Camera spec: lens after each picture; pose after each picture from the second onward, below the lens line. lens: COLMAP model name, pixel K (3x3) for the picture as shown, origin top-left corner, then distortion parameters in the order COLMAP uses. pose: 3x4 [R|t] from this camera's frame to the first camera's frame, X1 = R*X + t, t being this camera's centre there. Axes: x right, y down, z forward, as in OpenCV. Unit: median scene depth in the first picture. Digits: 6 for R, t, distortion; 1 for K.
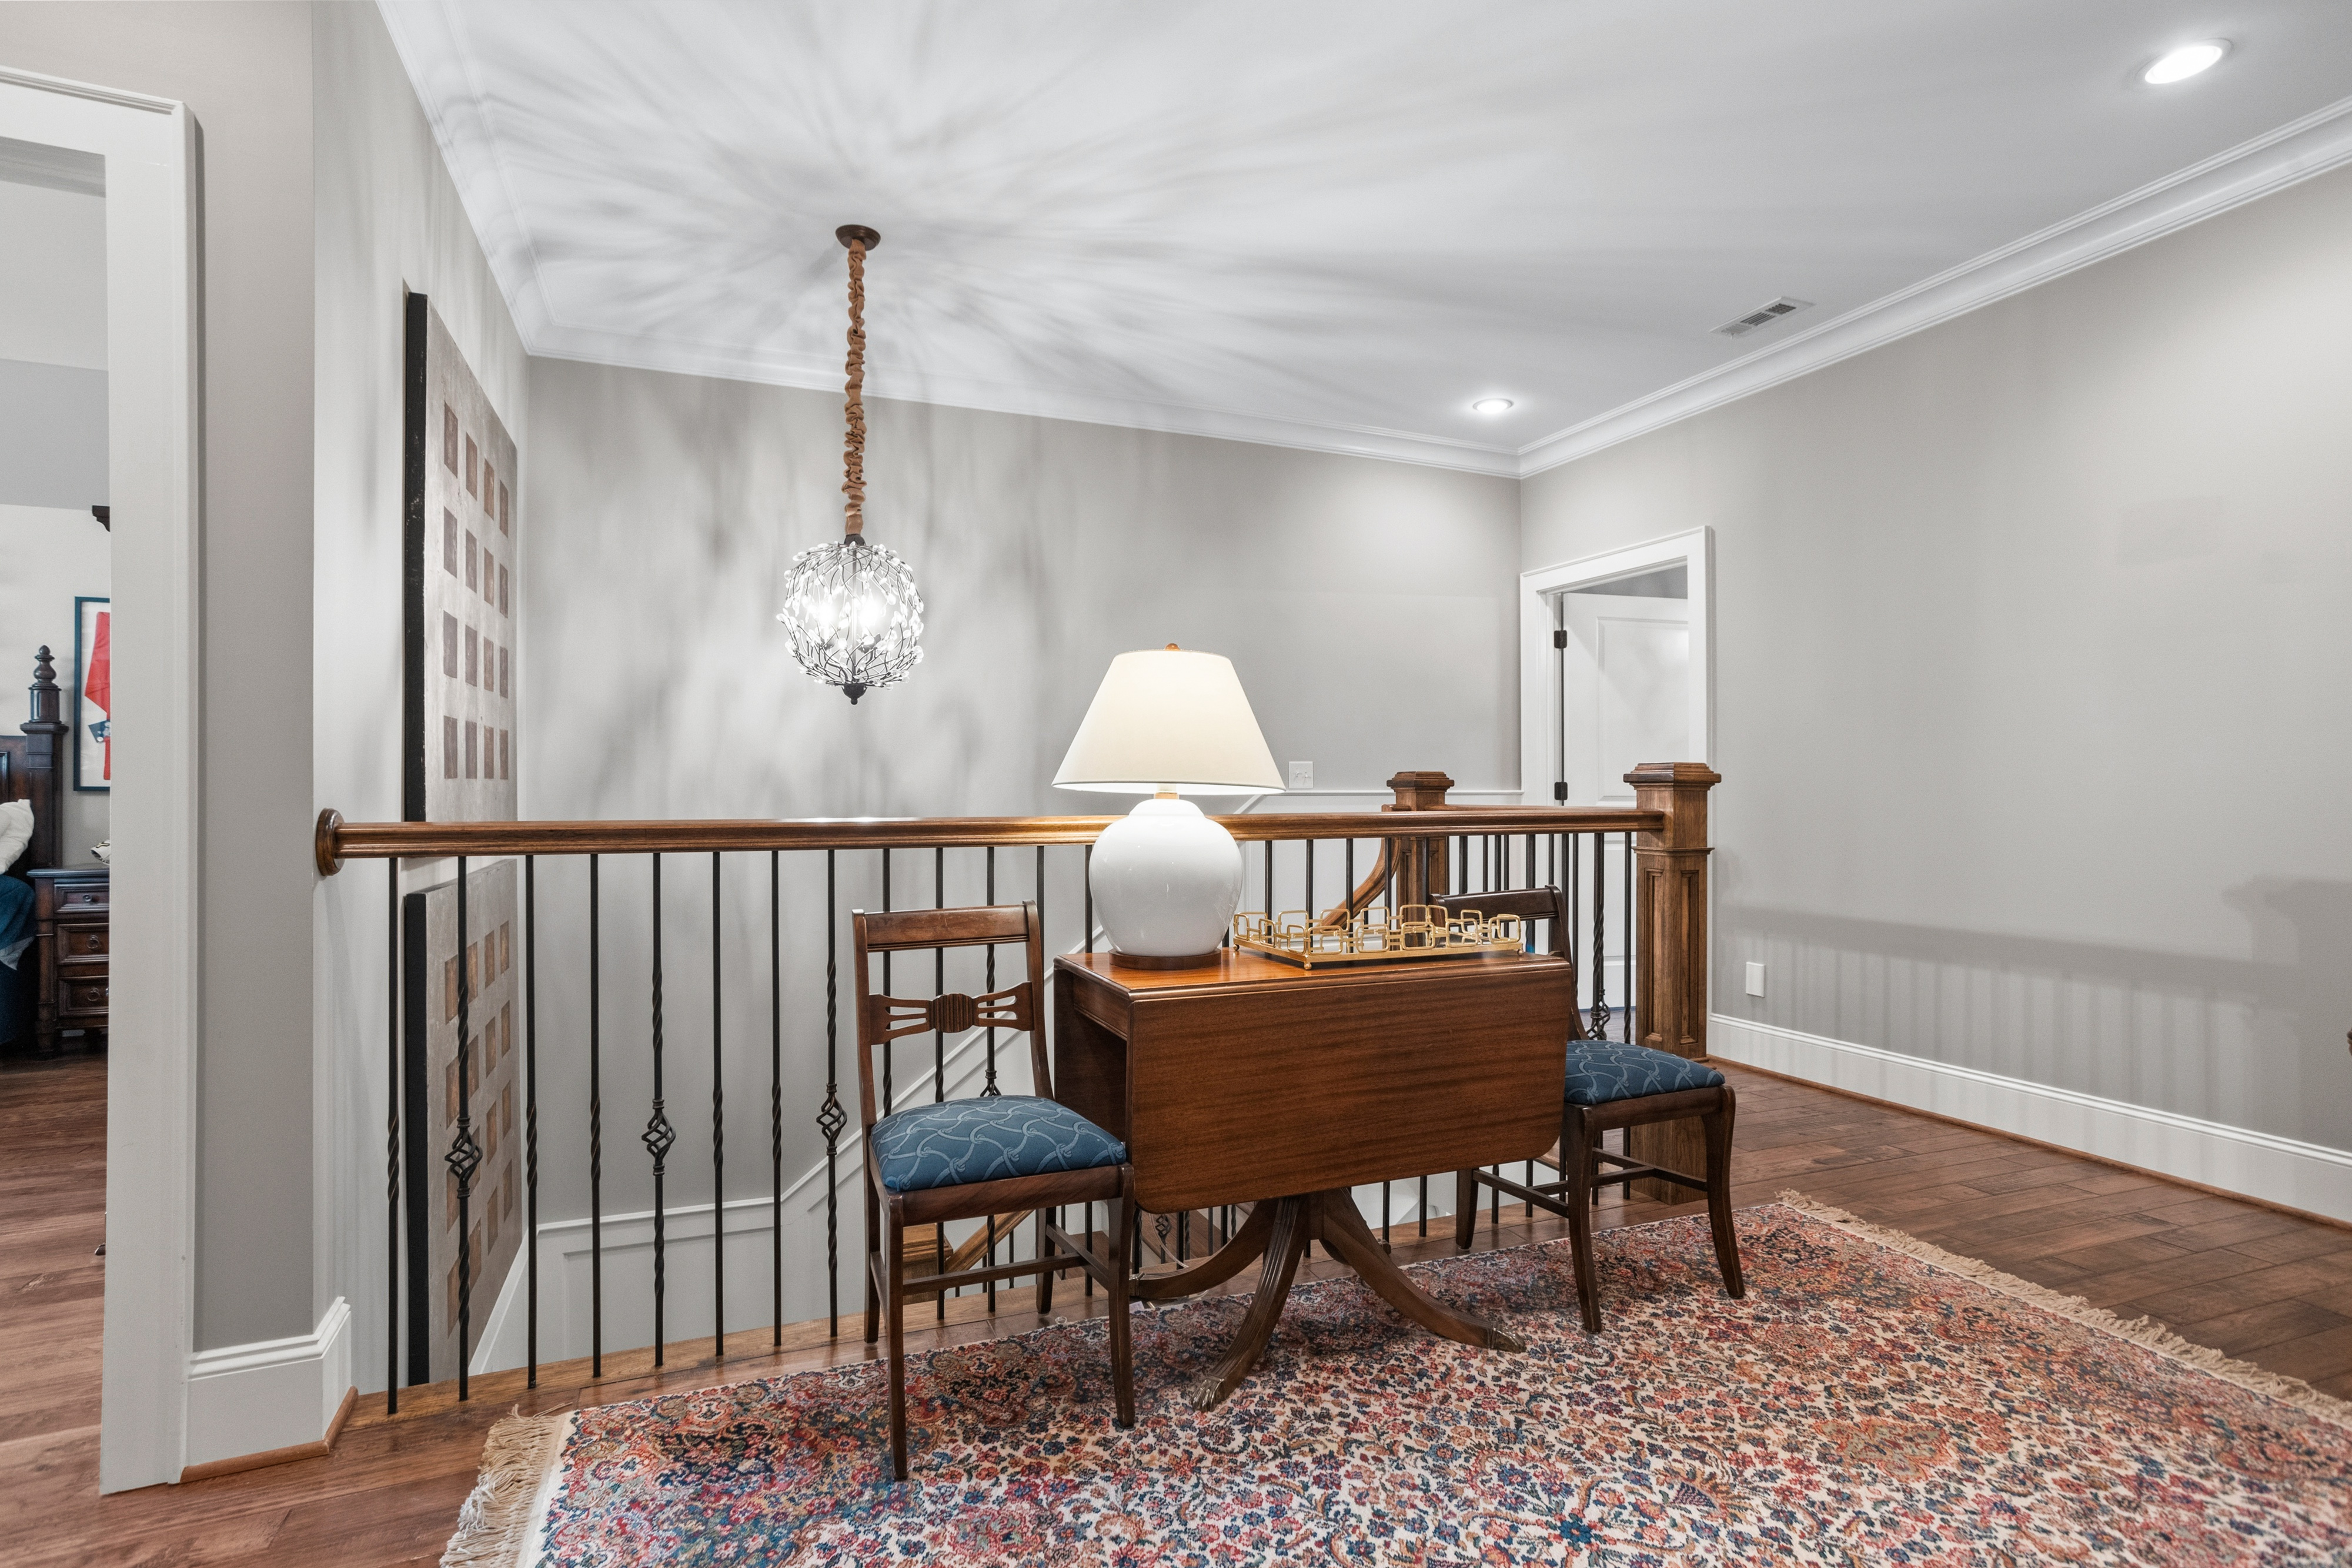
lens RADIAL K [[1153.5, 0, 1158.7], [0, 1153.5, 791.3], [0, 0, 1]] dist [-0.038660, 0.030267]
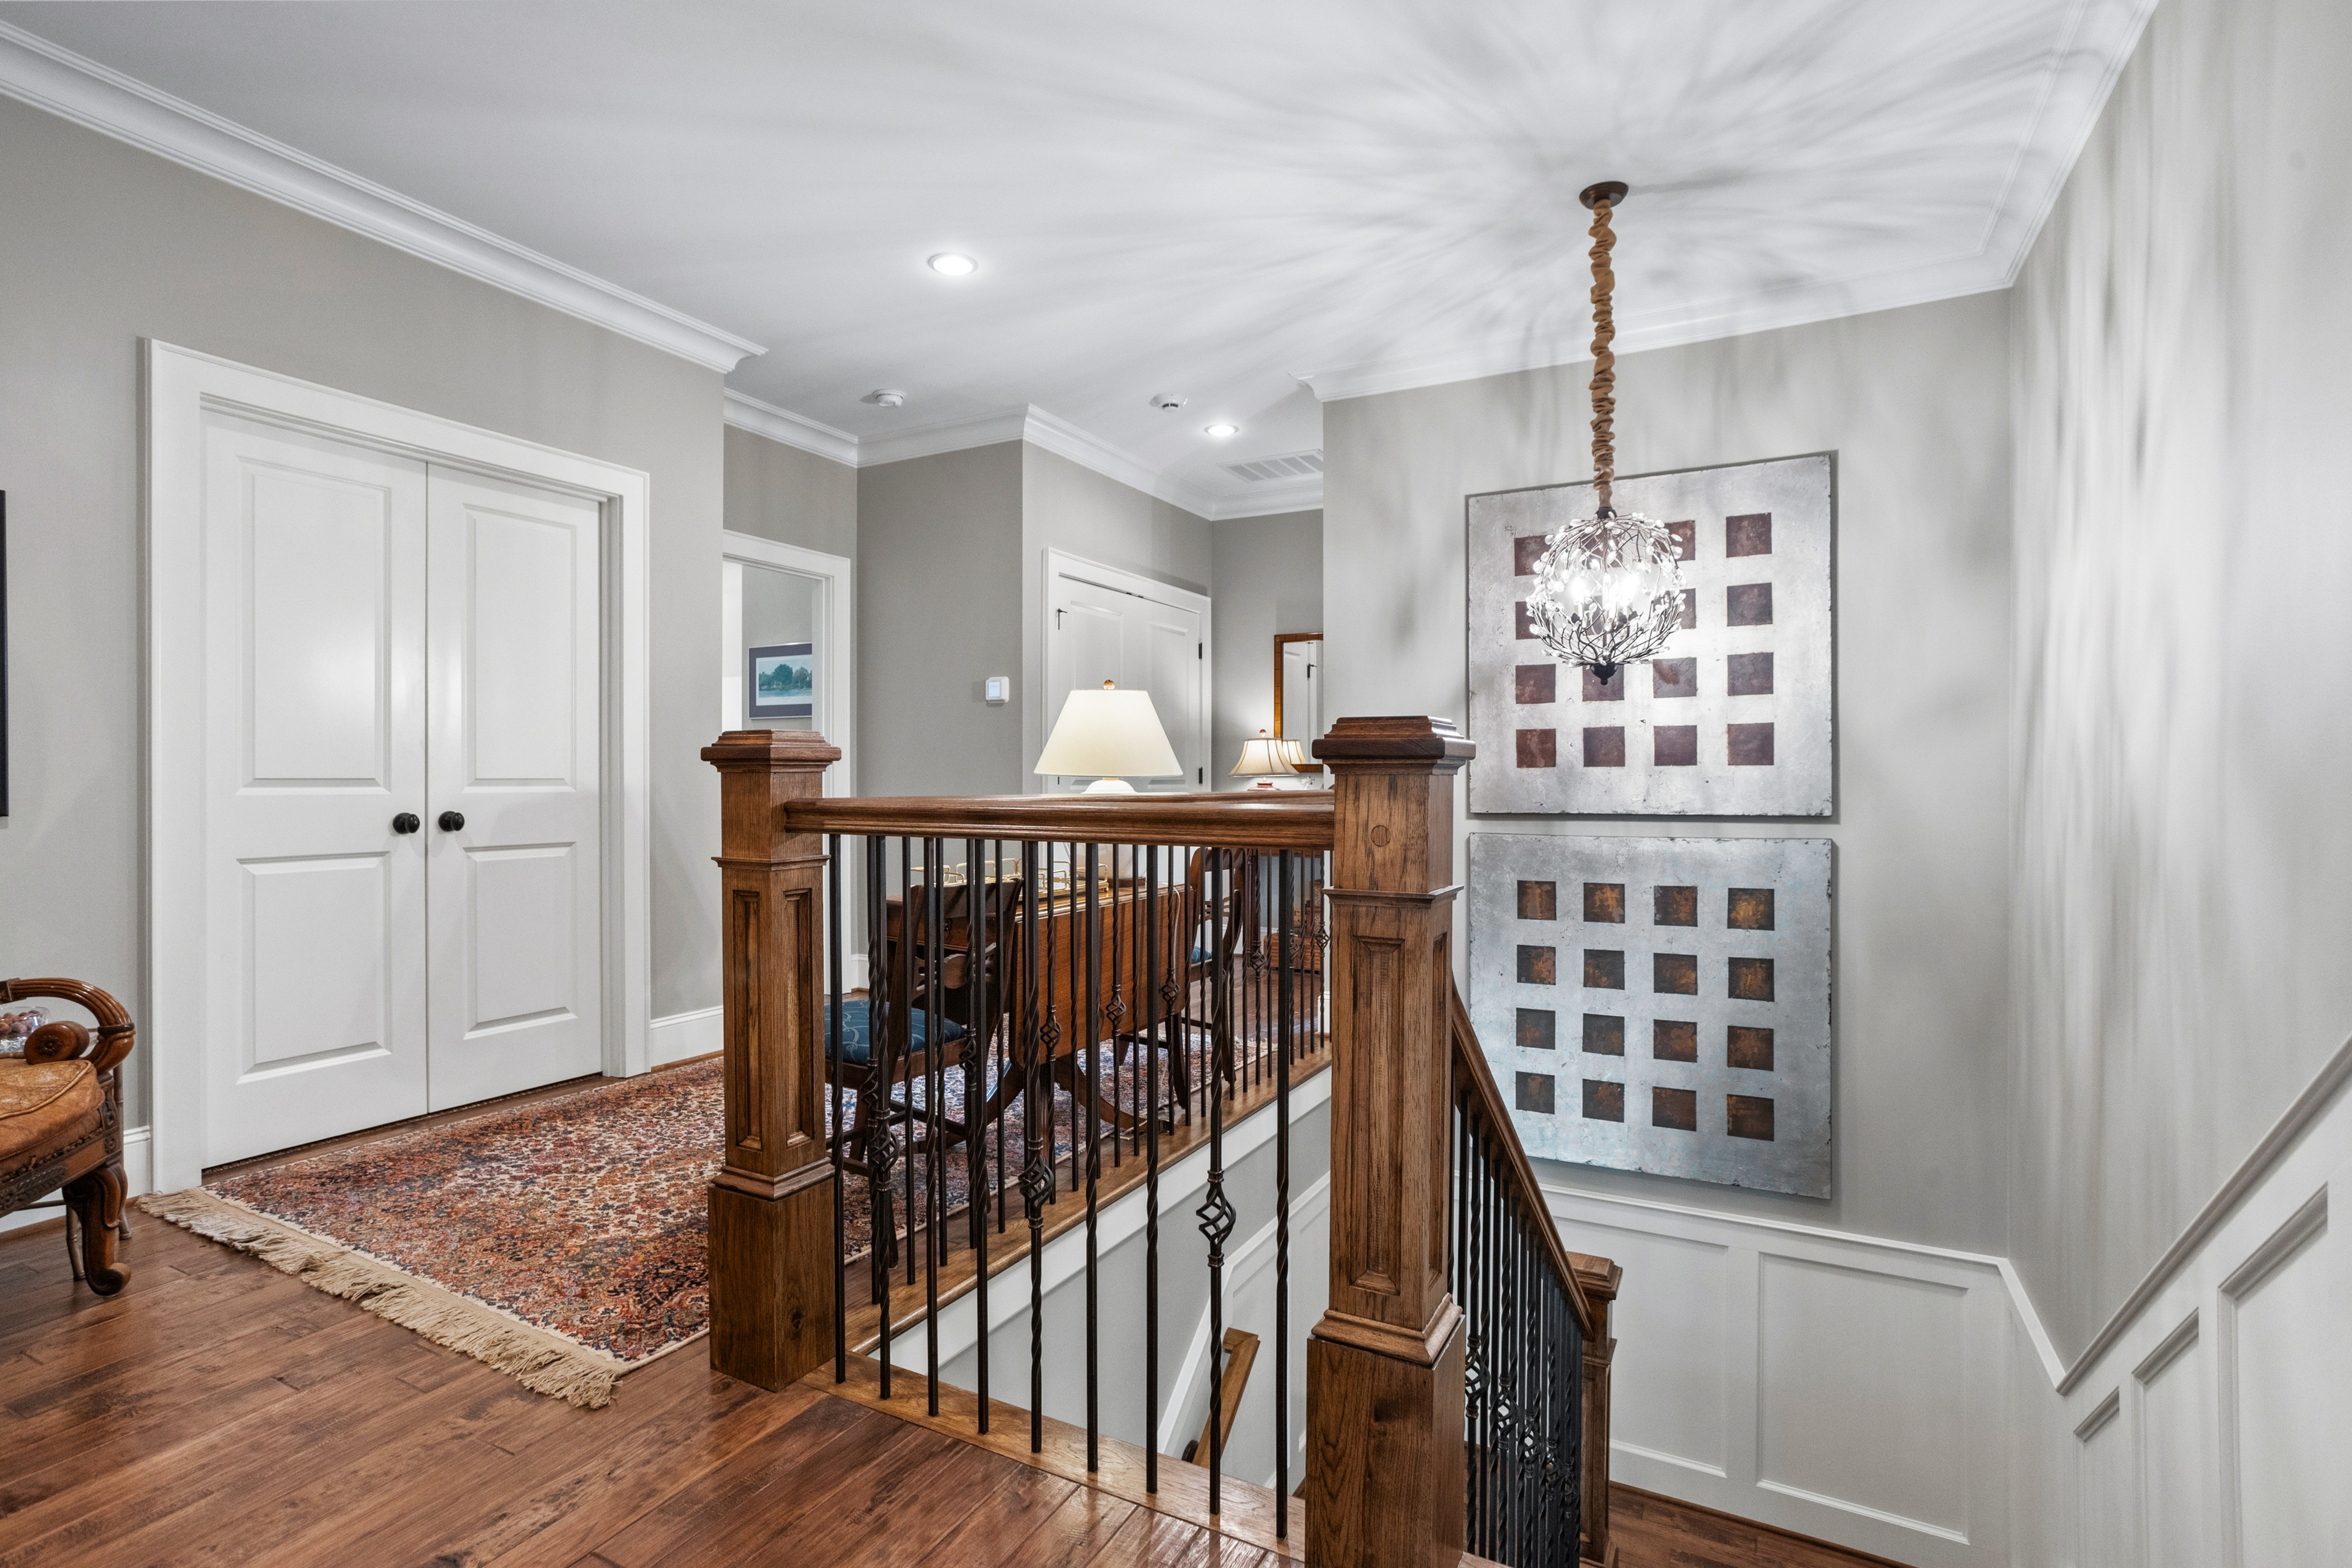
lens RADIAL K [[1153.5, 0, 1158.7], [0, 1153.5, 791.3], [0, 0, 1]] dist [-0.038660, 0.030267]
pose [[-0.775210, 0.009568, -0.631631, 0.751688], [0.002061, 0.999918, 0.012617, 0.001405], [0.631701, 0.008479, -0.775166, 1.792990]]
